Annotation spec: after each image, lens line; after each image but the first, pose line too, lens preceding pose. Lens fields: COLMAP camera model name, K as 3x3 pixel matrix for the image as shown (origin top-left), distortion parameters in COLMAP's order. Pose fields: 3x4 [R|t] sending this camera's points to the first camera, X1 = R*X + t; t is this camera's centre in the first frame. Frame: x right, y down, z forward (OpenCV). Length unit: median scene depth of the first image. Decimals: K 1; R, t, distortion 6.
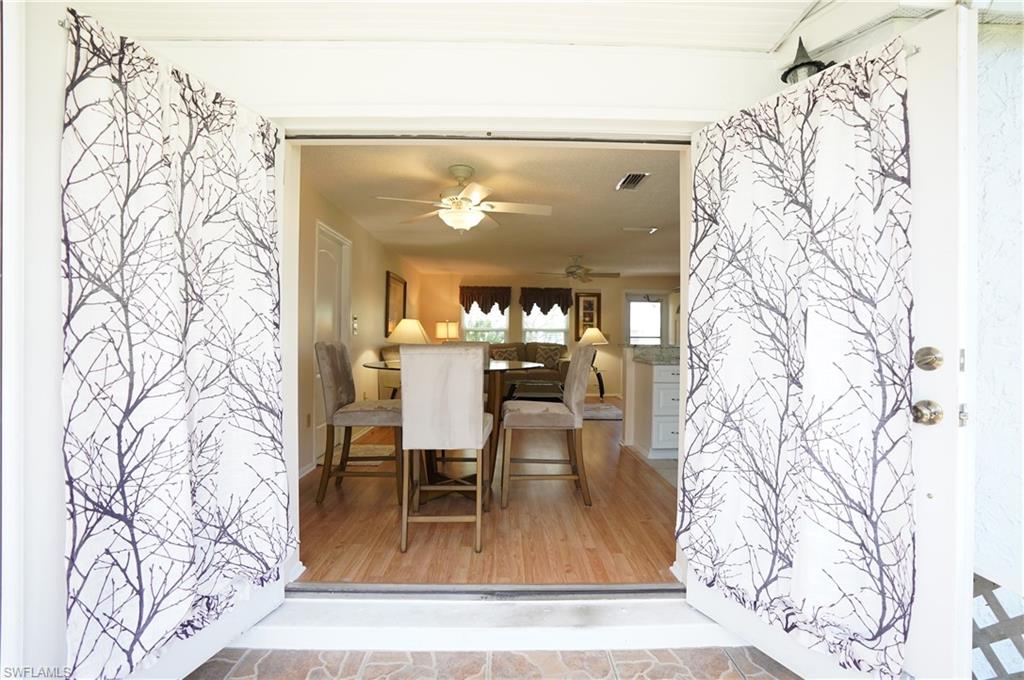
lens RADIAL K [[475.8, 0, 515.1], [0, 475.8, 336.9], [0, 0, 1]] dist [-0.078383, 0.035976]
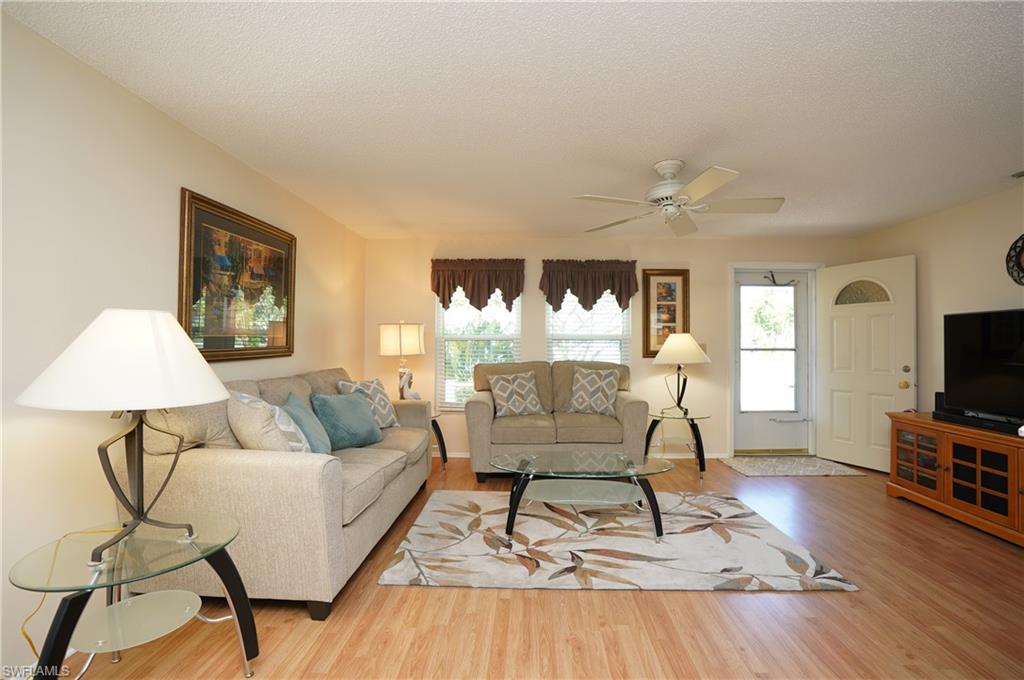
lens RADIAL K [[475.8, 0, 515.1], [0, 475.8, 336.9], [0, 0, 1]] dist [-0.078383, 0.035976]
pose [[0.998673, -0.007046, -0.051017, 0.007999], [0.006077, 0.999798, -0.019134, -0.005597], [0.051142, 0.018798, 0.998514, 0.453693]]
